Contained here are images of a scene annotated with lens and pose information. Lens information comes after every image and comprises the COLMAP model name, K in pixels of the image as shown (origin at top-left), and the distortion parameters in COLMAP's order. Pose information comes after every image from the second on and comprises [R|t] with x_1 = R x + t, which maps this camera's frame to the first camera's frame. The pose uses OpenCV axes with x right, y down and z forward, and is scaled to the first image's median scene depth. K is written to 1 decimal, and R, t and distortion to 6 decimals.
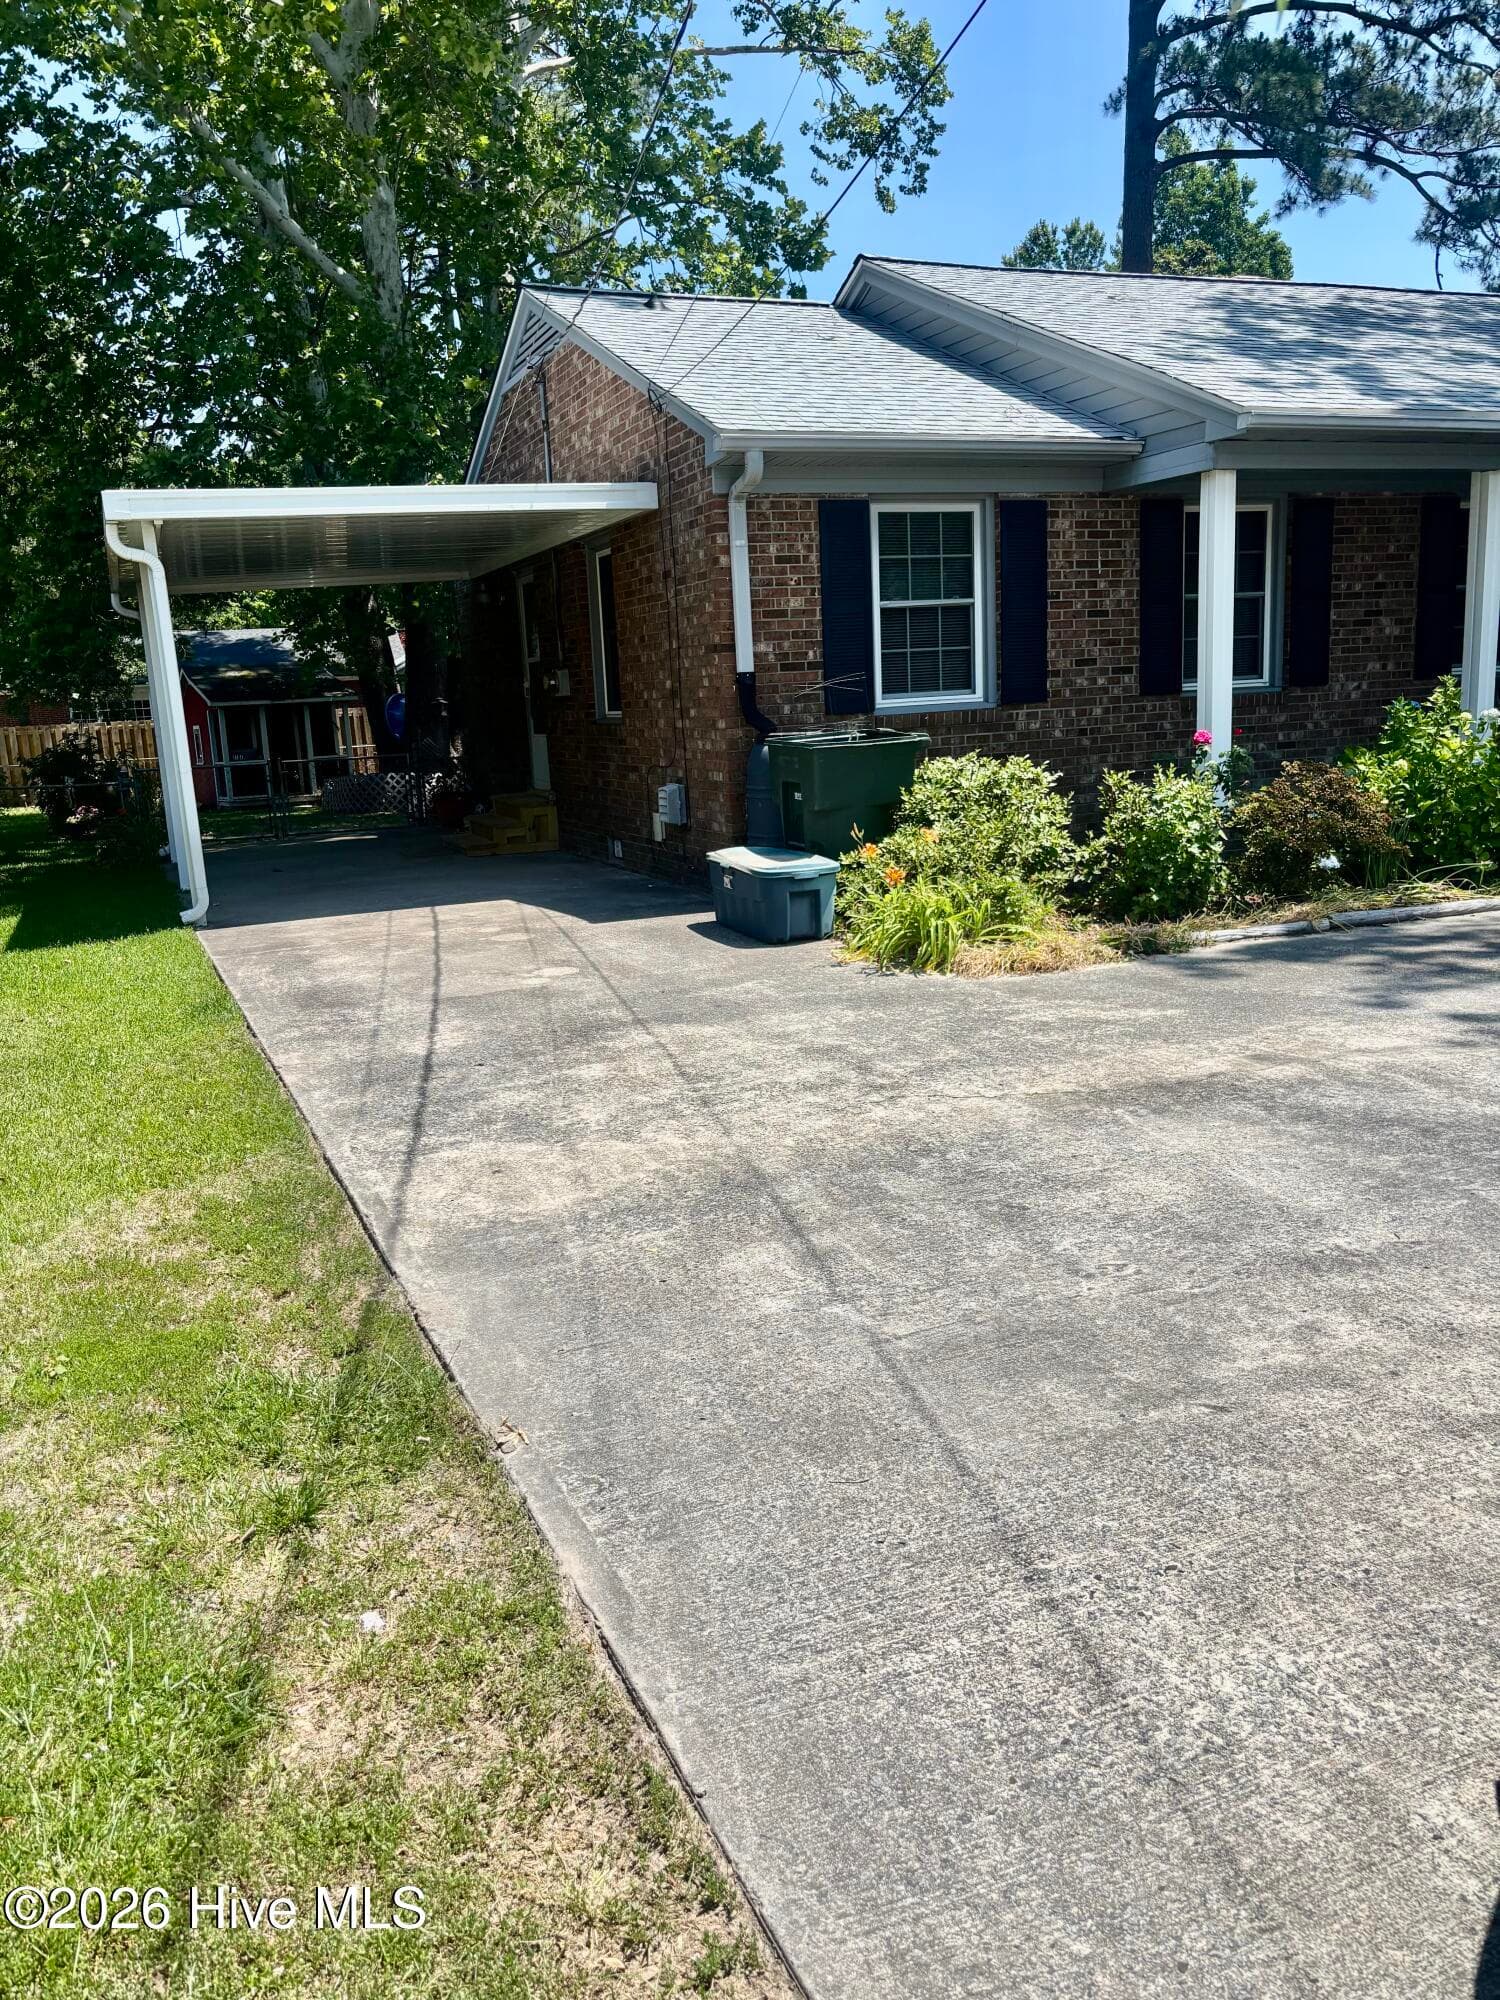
lens RADIAL K [[1526.3, 0, 730.8], [0, 1526.3, 1005.2], [0, 0, 1]] dist [0.039211, -0.048845]
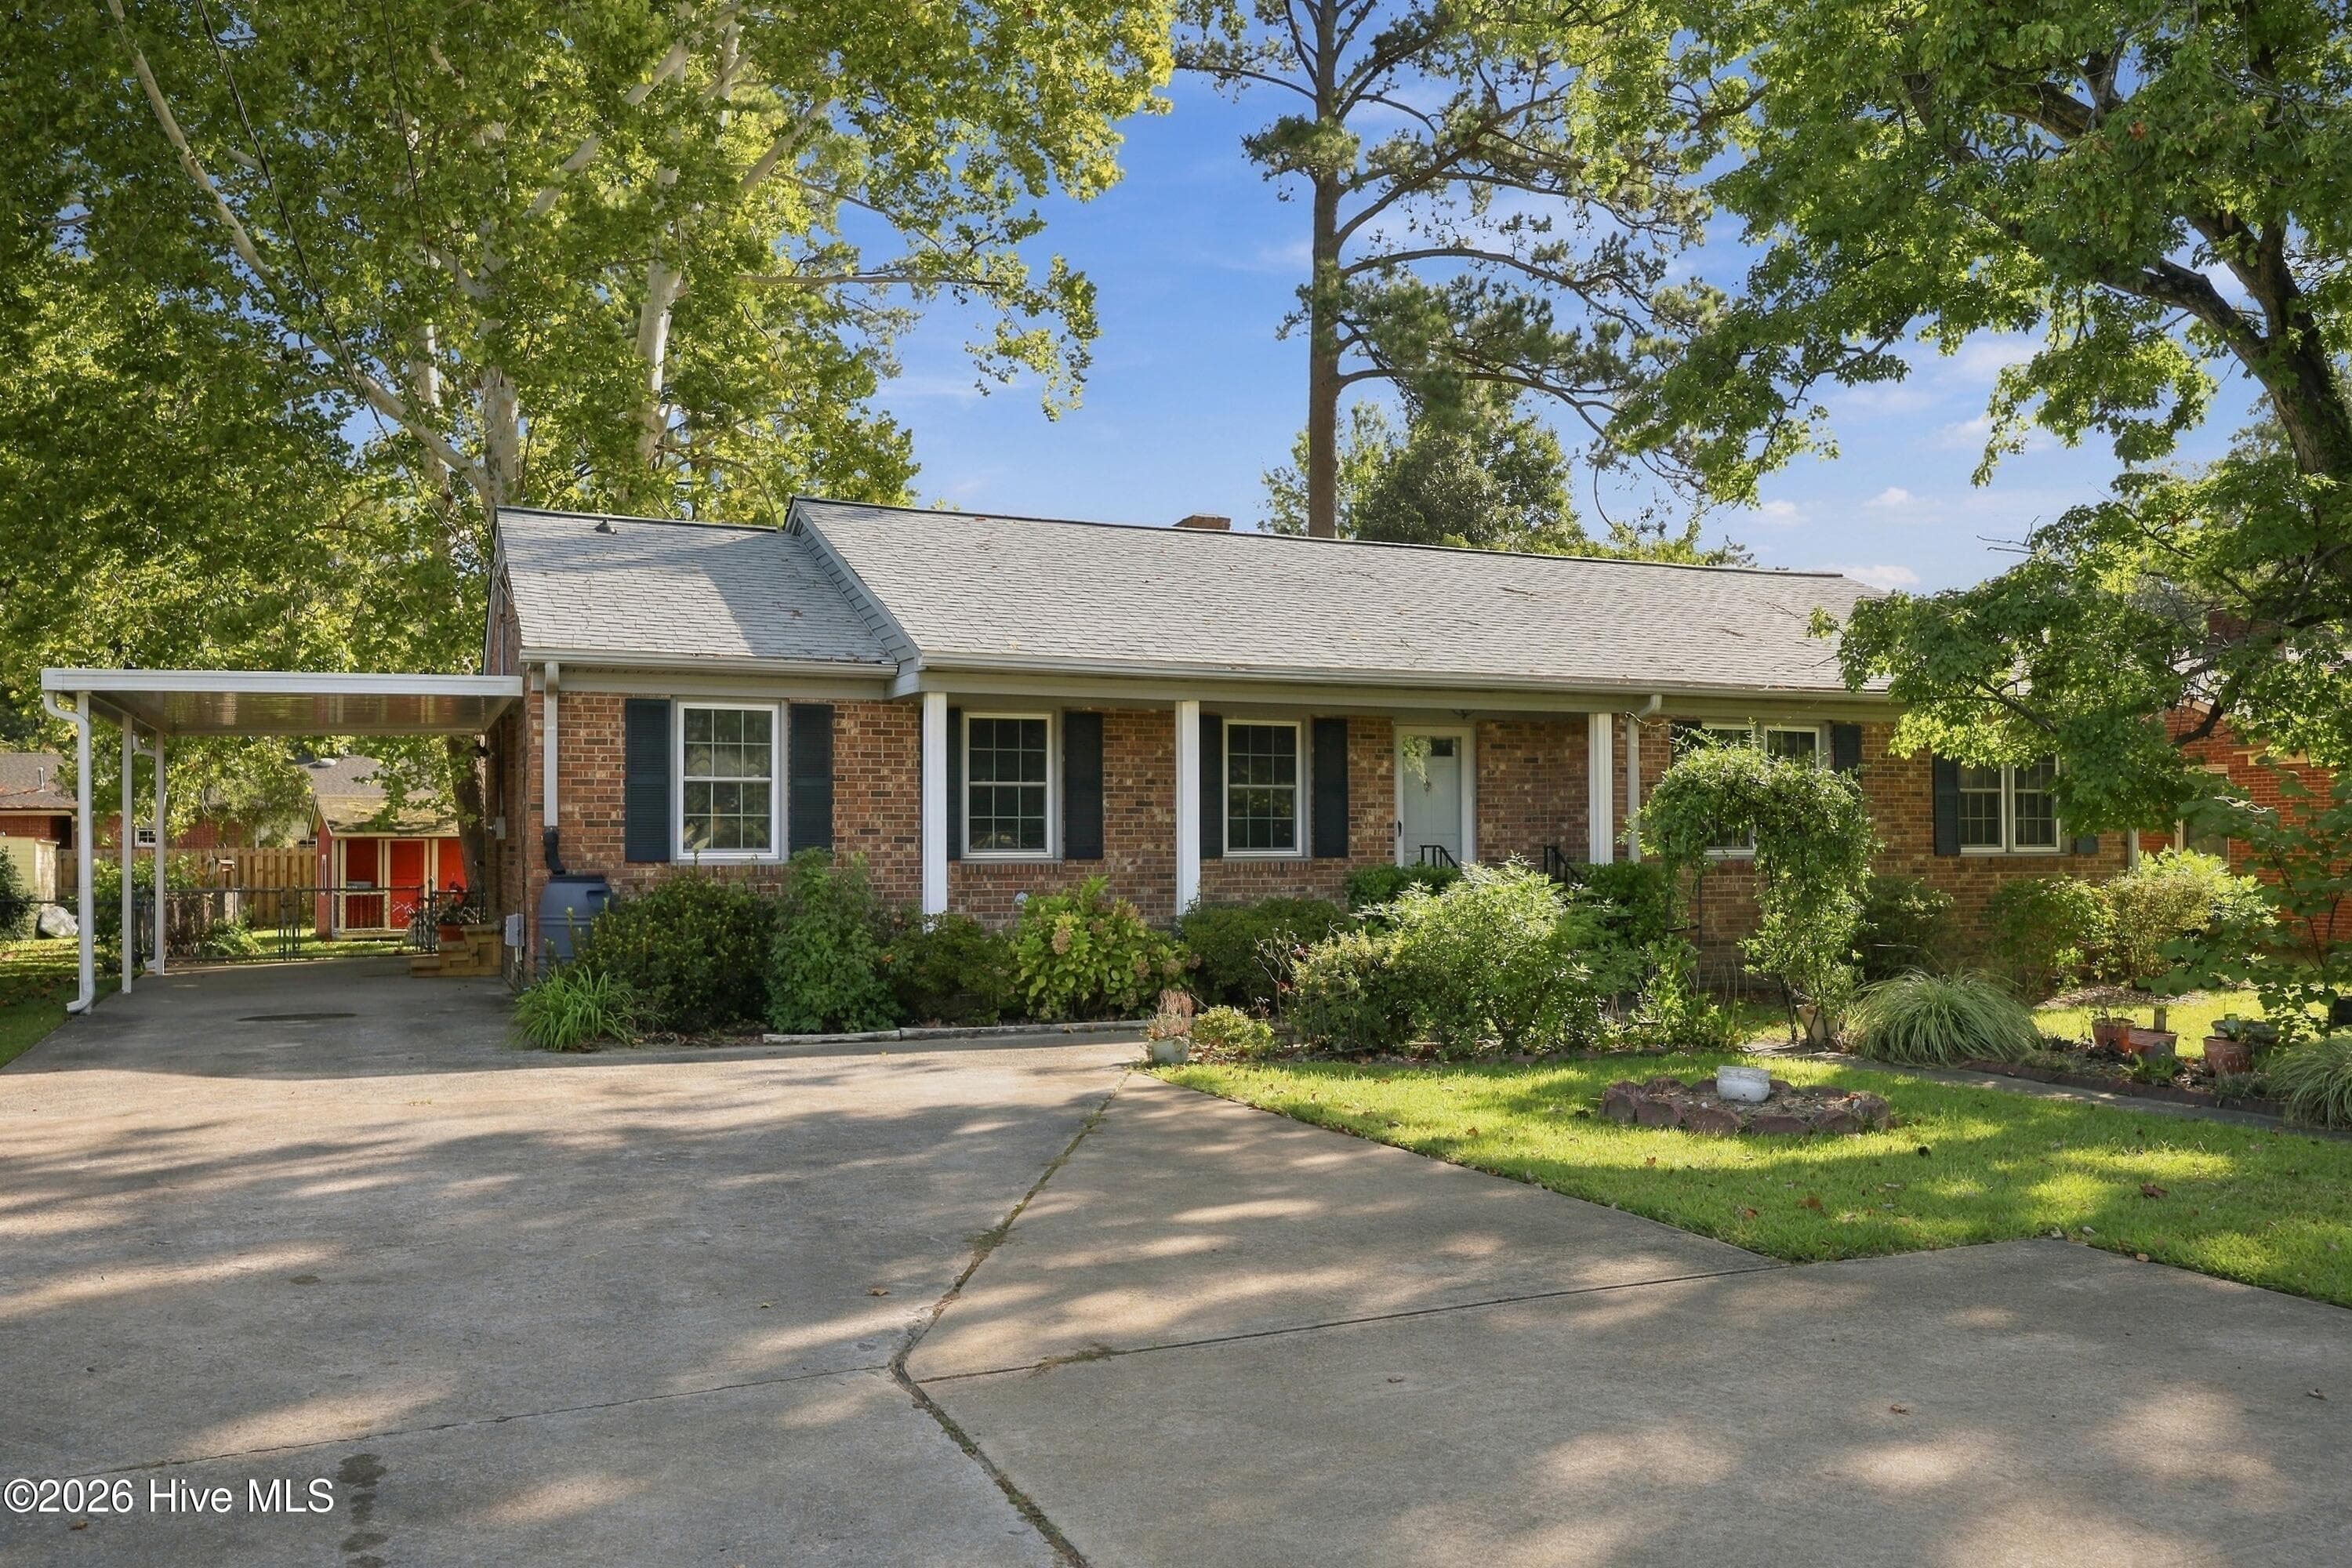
lens RADIAL K [[1863.2, 0, 1200.1], [0, 1863.2, 803.8], [0, 0, 1]] dist [0.001413, -0.007081]
pose [[0.998475, 0.041731, 0.036130, 0.510457], [-0.032096, 0.971452, -0.235055, 0.112061], [-0.044908, 0.233537, 0.971310, -0.540539]]
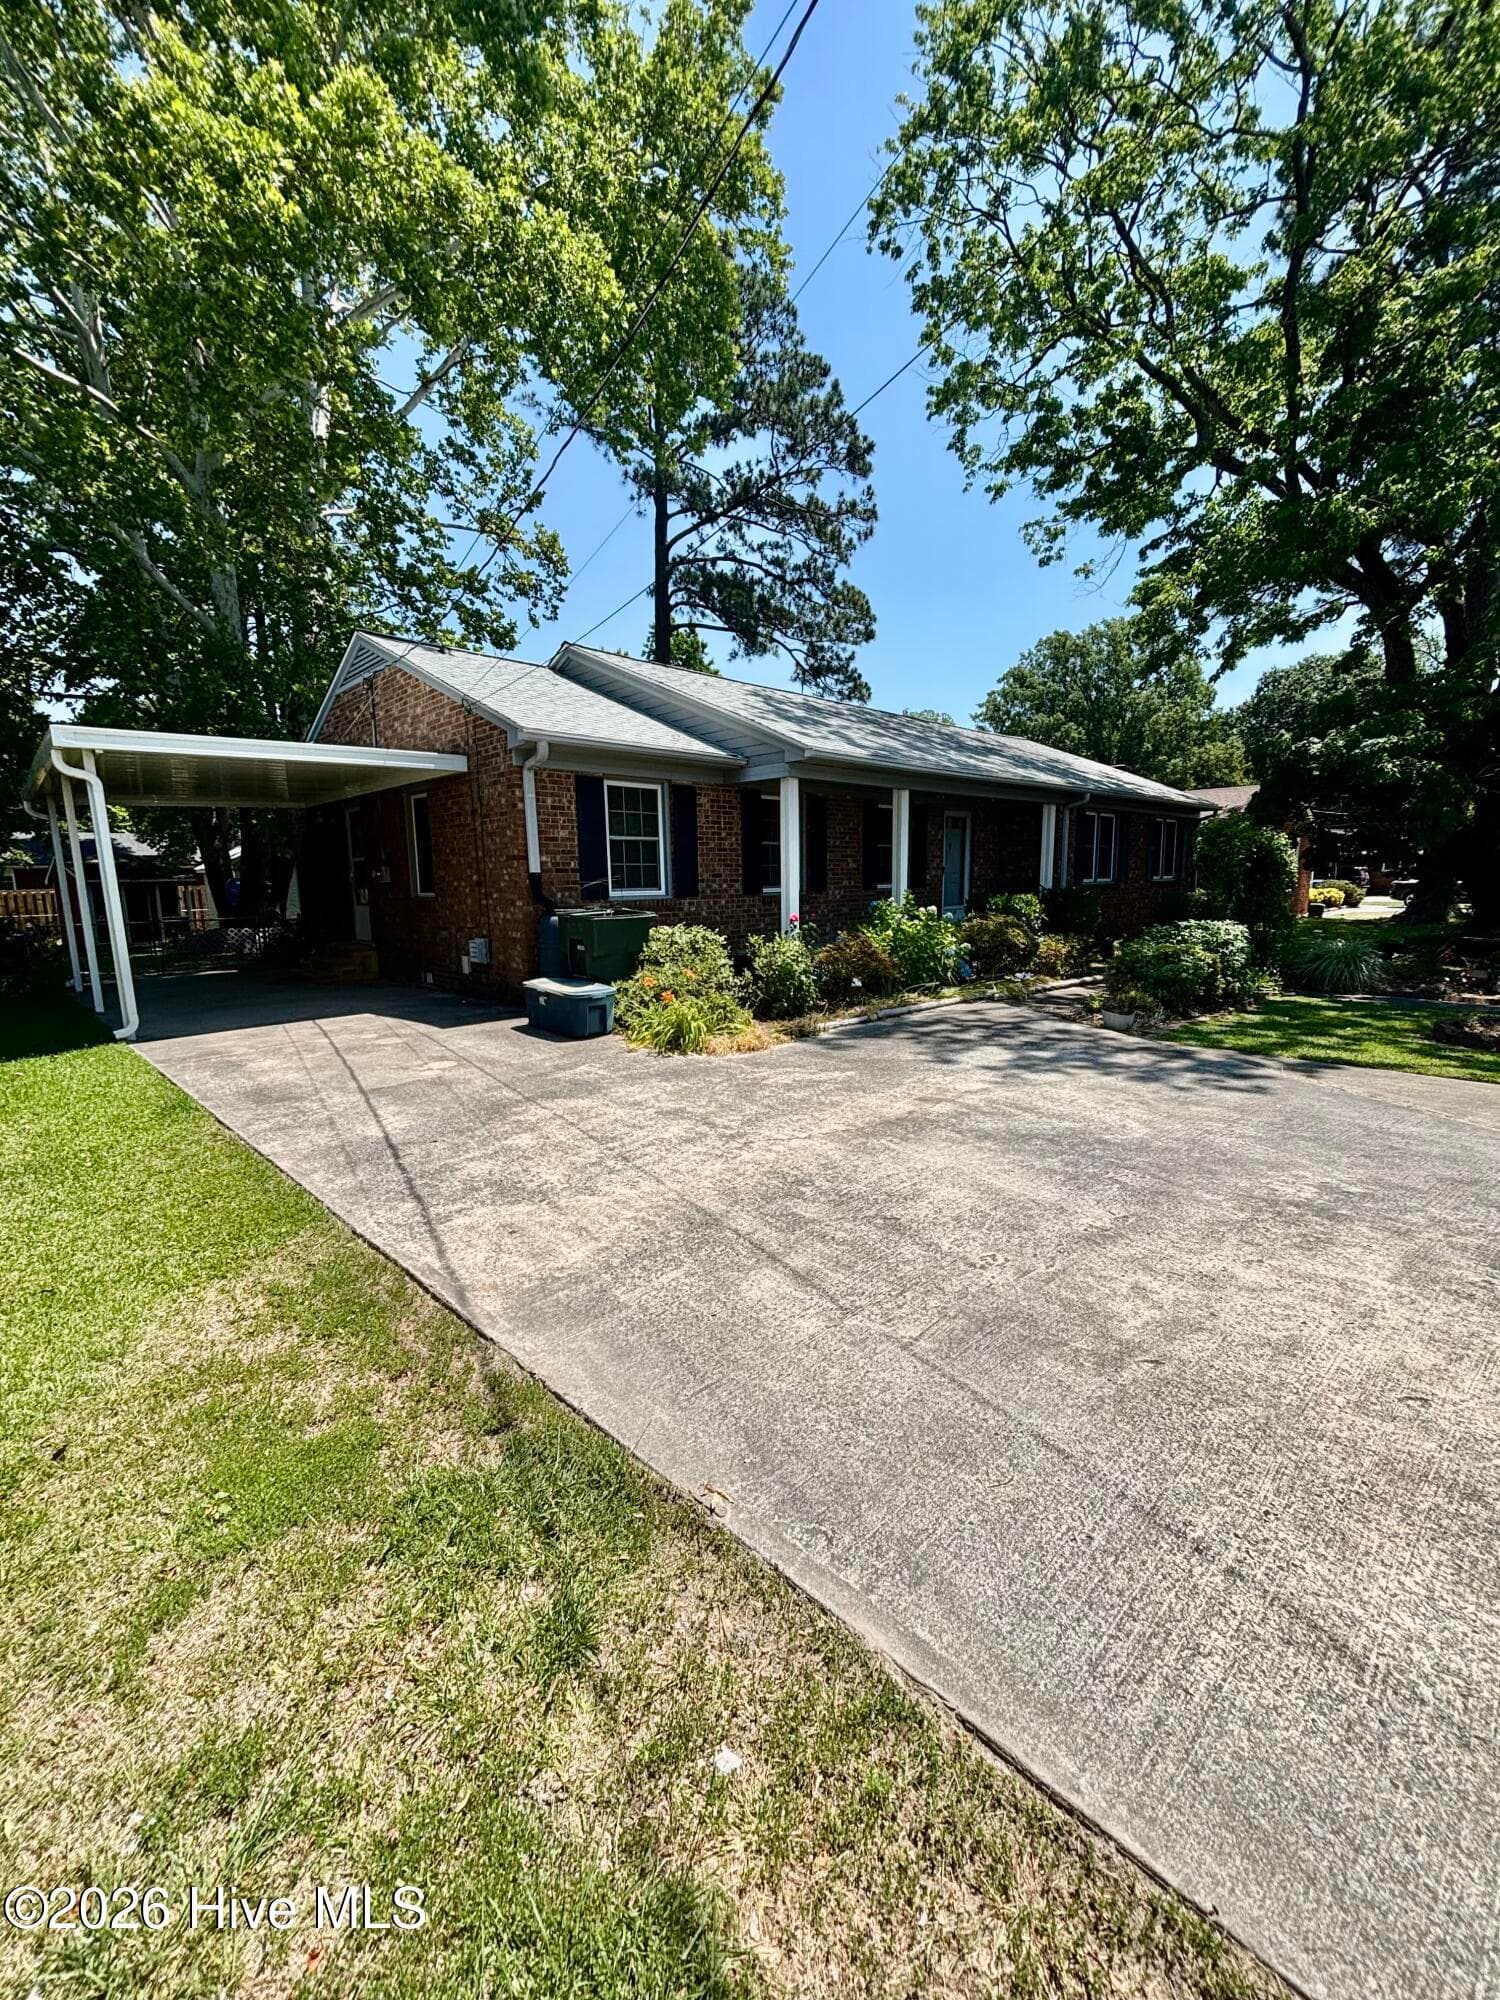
lens RADIAL K [[806.0, 0, 755.4], [0, 806.0, 1001.6], [0, 0, 1]] dist [-0.000548, -0.000996]
pose [[0.922981, -0.025161, 0.384023, -0.113713], [0.048382, 0.997530, -0.050926, -0.024824], [-0.381793, 0.065584, 0.921918, 0.122696]]
